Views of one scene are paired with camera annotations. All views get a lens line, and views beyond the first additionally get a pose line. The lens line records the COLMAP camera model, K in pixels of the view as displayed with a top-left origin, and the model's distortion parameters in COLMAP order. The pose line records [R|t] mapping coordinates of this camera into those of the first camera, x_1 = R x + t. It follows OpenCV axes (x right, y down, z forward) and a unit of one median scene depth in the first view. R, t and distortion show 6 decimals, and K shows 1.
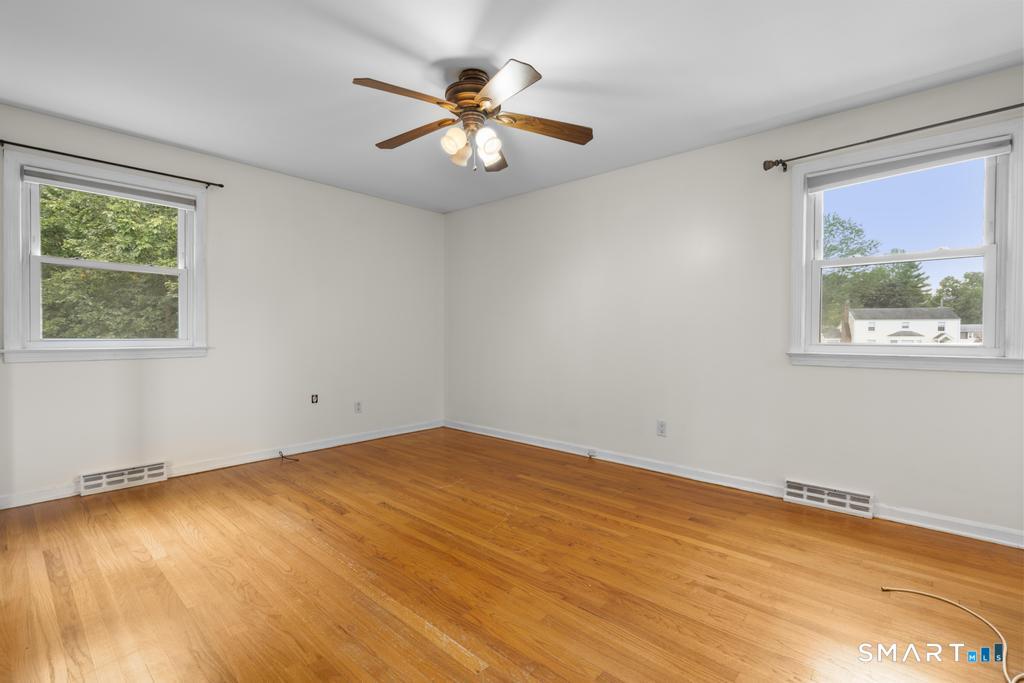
lens RADIAL K [[467.2, 0, 509.8], [0, 467.2, 341.0], [0, 0, 1]] dist [0.001642, 0.000060]
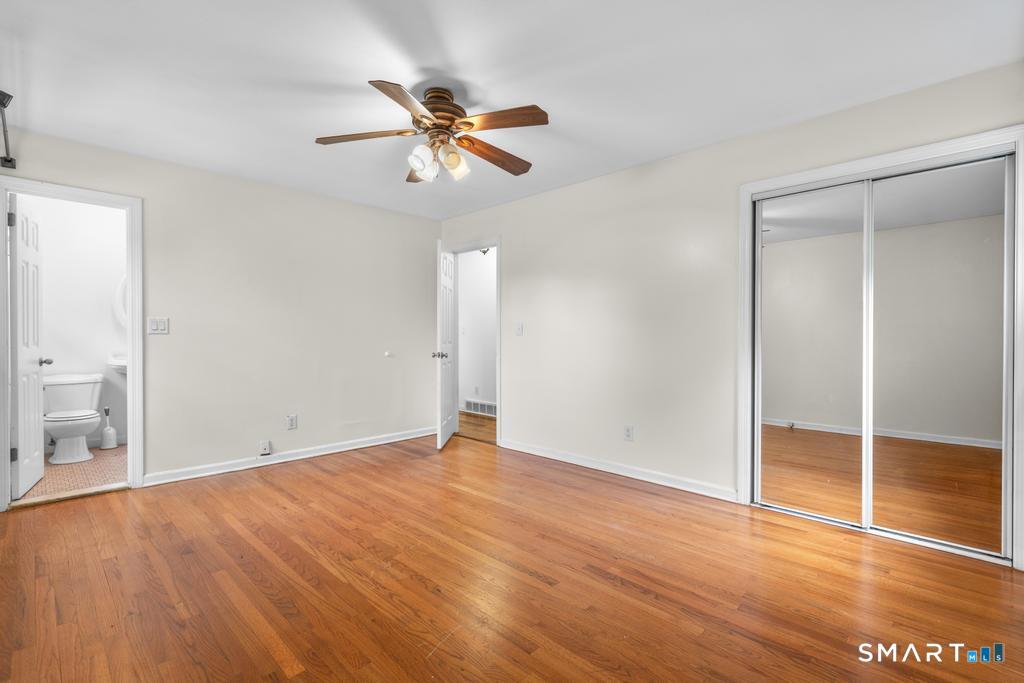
lens RADIAL K [[467.2, 0, 514.8], [0, 467.2, 340.9], [0, 0, 1]] dist [0.001642, 0.000060]
pose [[-0.999353, -0.001977, 0.035908, -0.284031], [-0.001035, 0.999655, 0.026239, -0.048924], [-0.035947, 0.026185, -0.999011, 2.018833]]
